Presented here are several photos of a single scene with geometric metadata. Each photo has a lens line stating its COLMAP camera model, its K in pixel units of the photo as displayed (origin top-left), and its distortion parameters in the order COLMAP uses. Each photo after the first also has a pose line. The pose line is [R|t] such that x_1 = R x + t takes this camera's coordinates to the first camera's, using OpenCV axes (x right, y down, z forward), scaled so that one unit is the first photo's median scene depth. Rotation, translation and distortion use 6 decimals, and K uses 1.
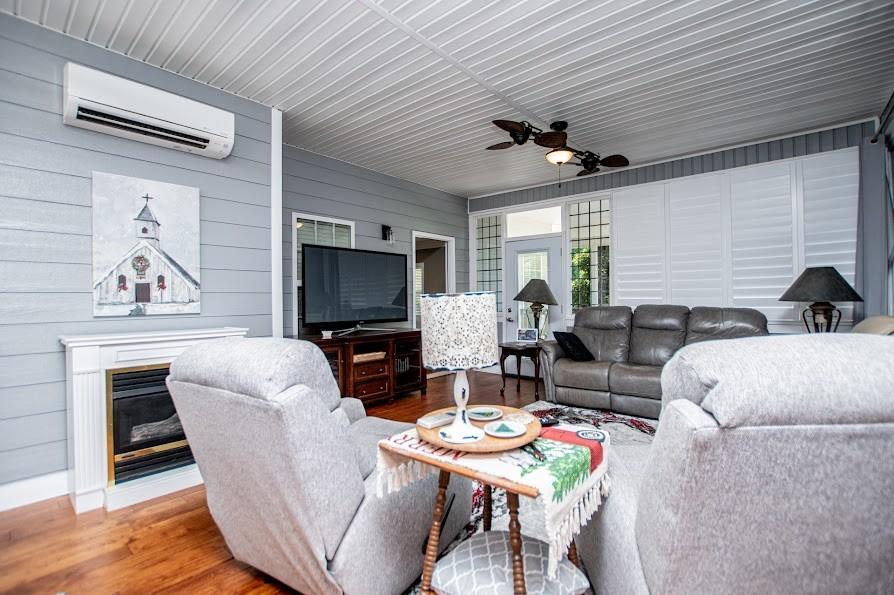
lens RADIAL K [[396.4, 0, 451.8], [0, 396.4, 299.4], [0, 0, 1]] dist [-0.025210, 0.001020]
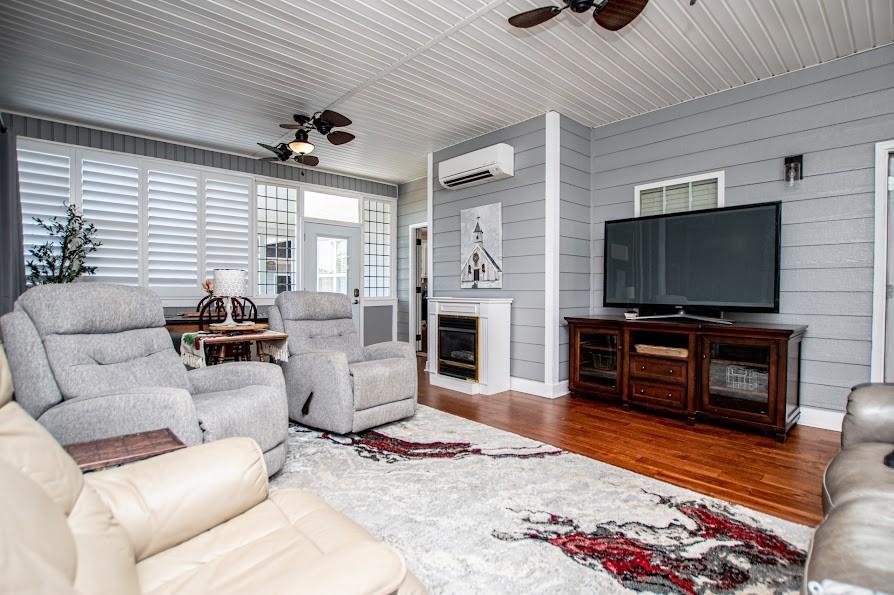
lens RADIAL K [[429.1, 0, 453.2], [0, 429.1, 296.0], [0, 0, 1]] dist [-0.035534, 0.000939]
pose [[-0.110320, 0.022960, -0.993631, 1.070861], [-0.004890, 0.999709, 0.023643, 0.030786], [0.993884, 0.007467, -0.110175, 1.109780]]
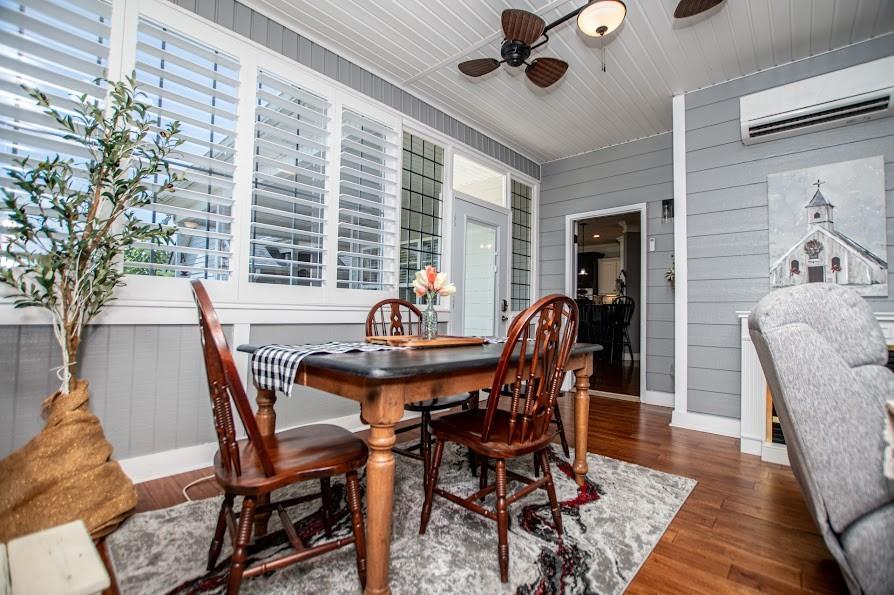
lens RADIAL K [[396.4, 0, 451.8], [0, 396.4, 299.4], [0, 0, 1]] dist [-0.025210, 0.001020]
pose [[-0.036702, -0.020737, -0.999111, 0.268342], [-0.021475, 0.999570, -0.019958, 0.087022], [0.999095, 0.020724, -0.037132, 0.078560]]
